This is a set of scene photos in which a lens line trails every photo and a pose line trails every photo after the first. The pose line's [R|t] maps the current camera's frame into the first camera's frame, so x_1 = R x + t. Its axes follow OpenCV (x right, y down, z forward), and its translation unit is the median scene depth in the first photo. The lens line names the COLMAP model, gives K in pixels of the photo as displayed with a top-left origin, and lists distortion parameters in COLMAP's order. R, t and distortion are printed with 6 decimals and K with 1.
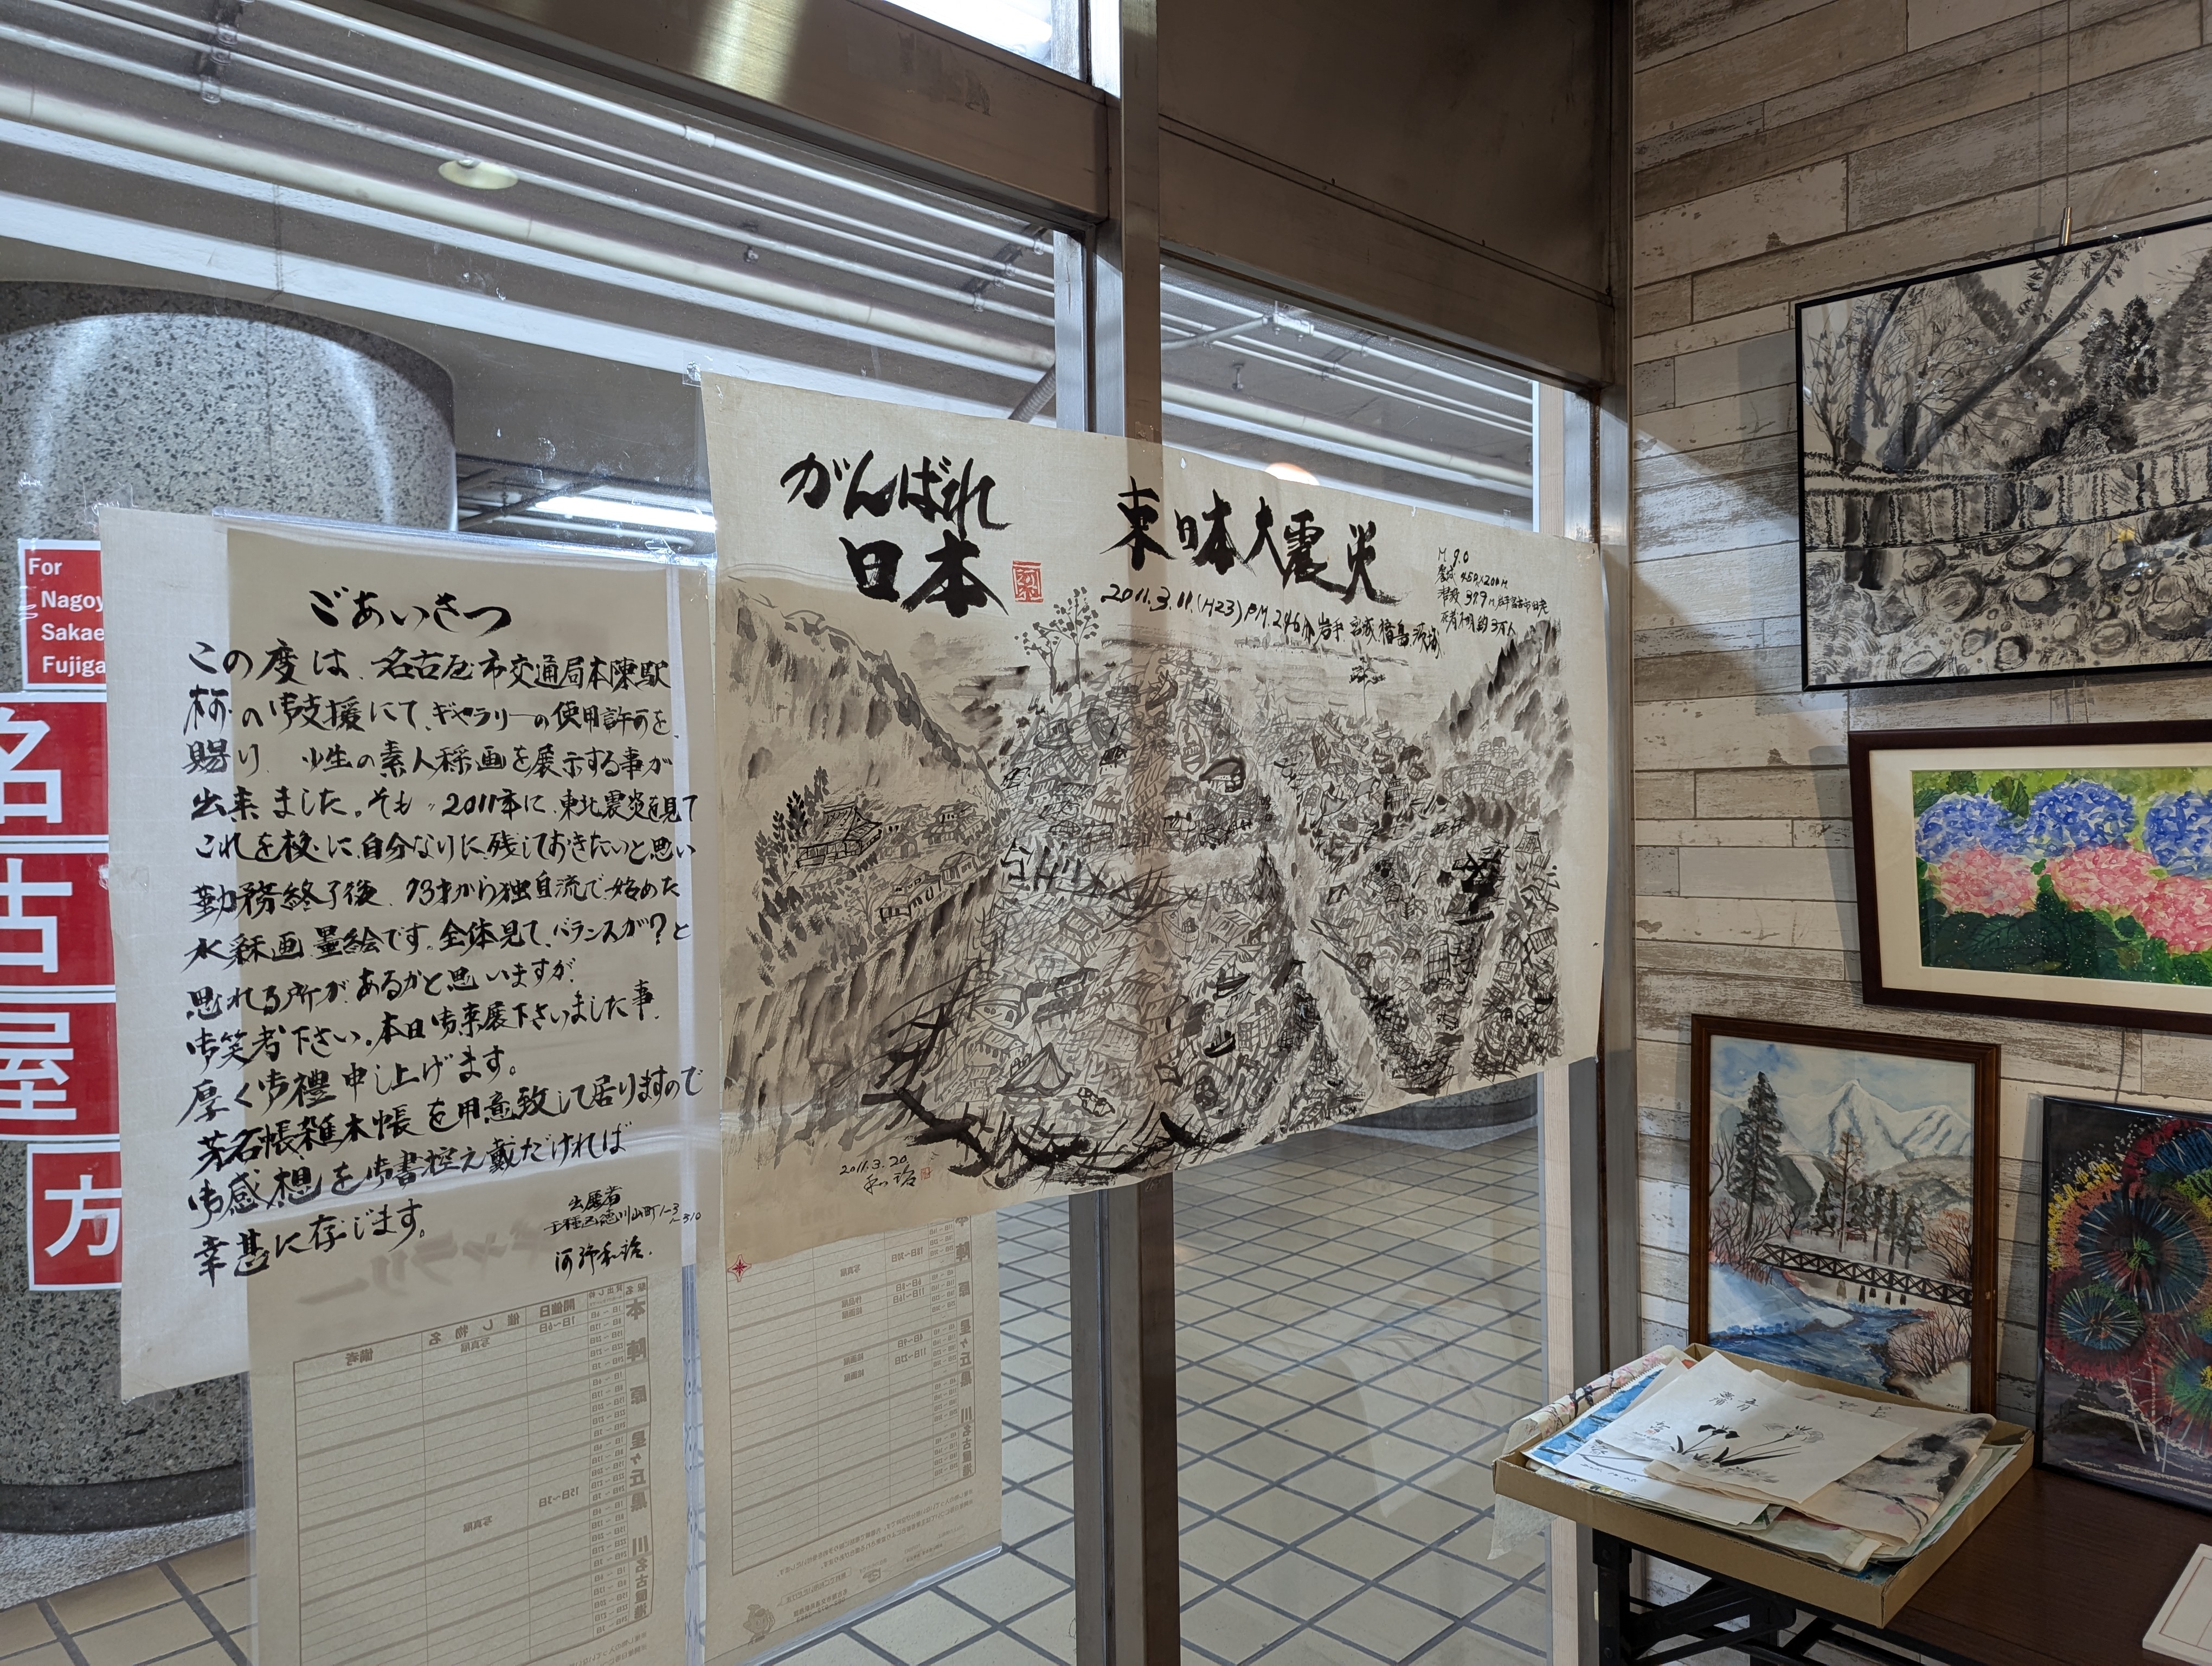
lens RADIAL K [[1555.3, 0, 1106.0], [0, 1555.3, 833.0], [0, 0, 1]] dist [-0.000629, -0.000422]
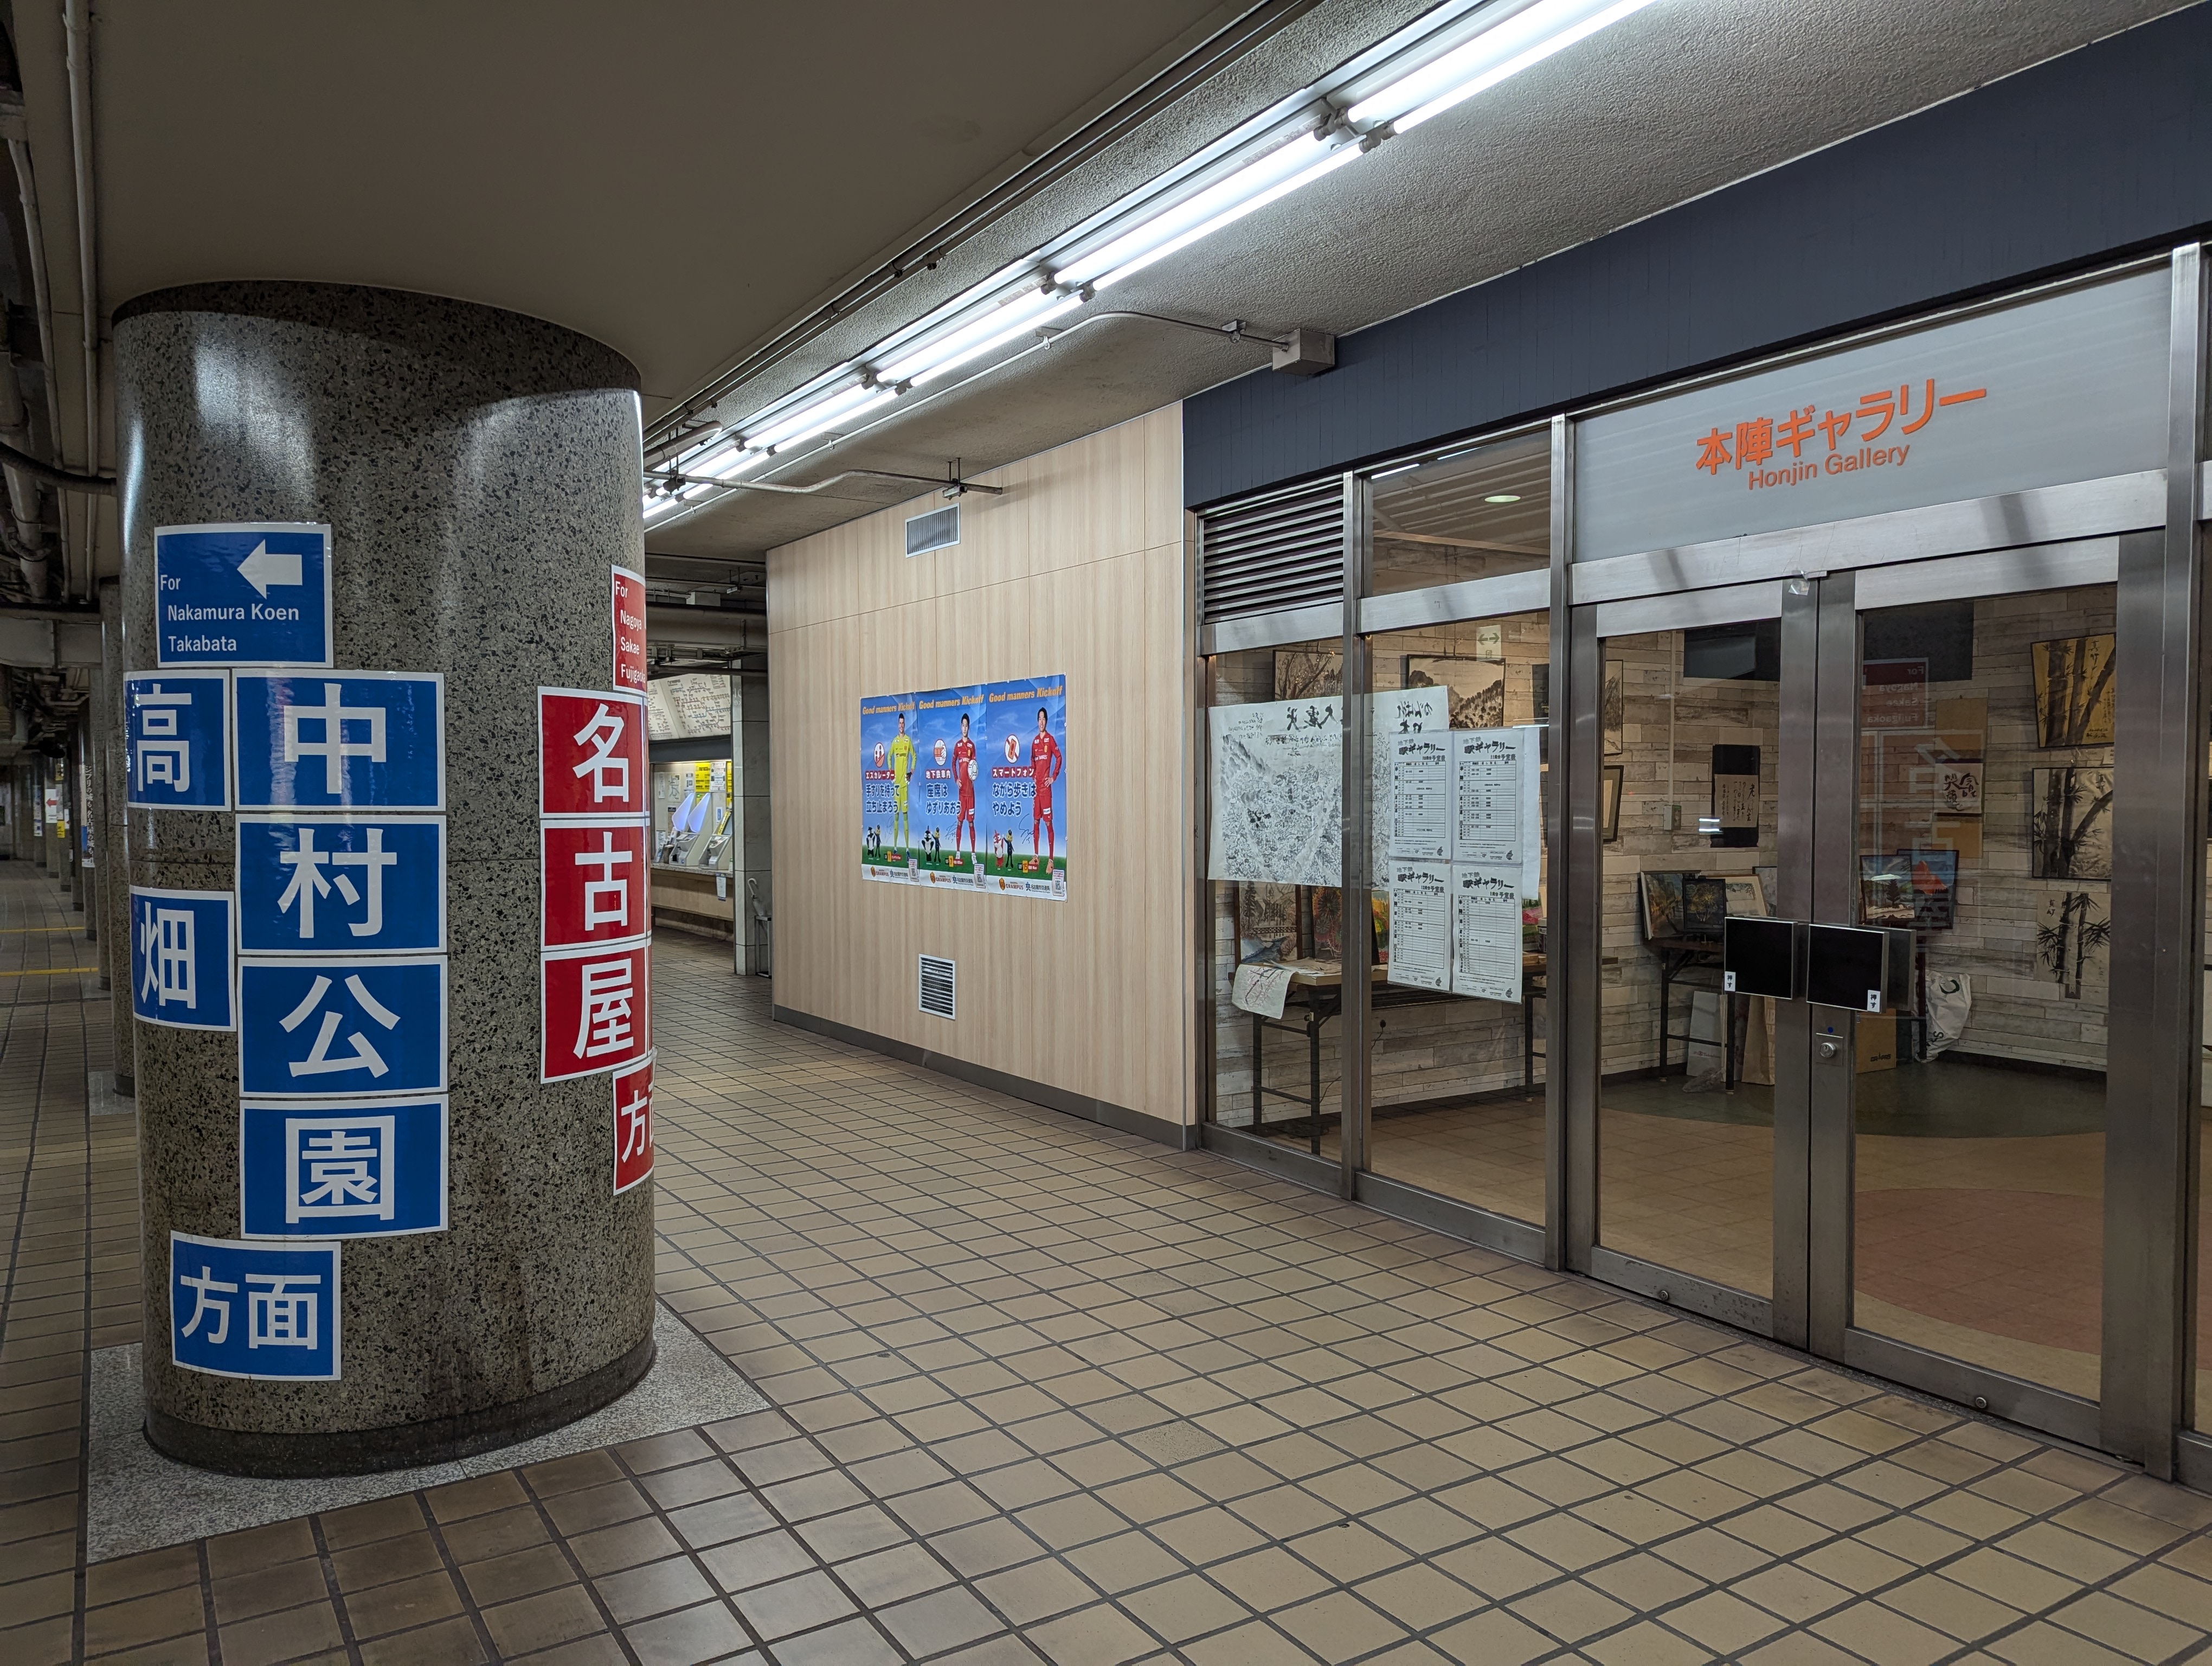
lens RADIAL K [[1555.3, 0, 1106.0], [0, 1555.3, 833.0], [0, 0, 1]] dist [-0.000629, -0.000422]
pose [[0.211570, -0.014891, 0.977249, -2.813481], [0.024355, 0.999654, 0.009960, 0.022930], [-0.977059, 0.021694, 0.211860, 0.595439]]
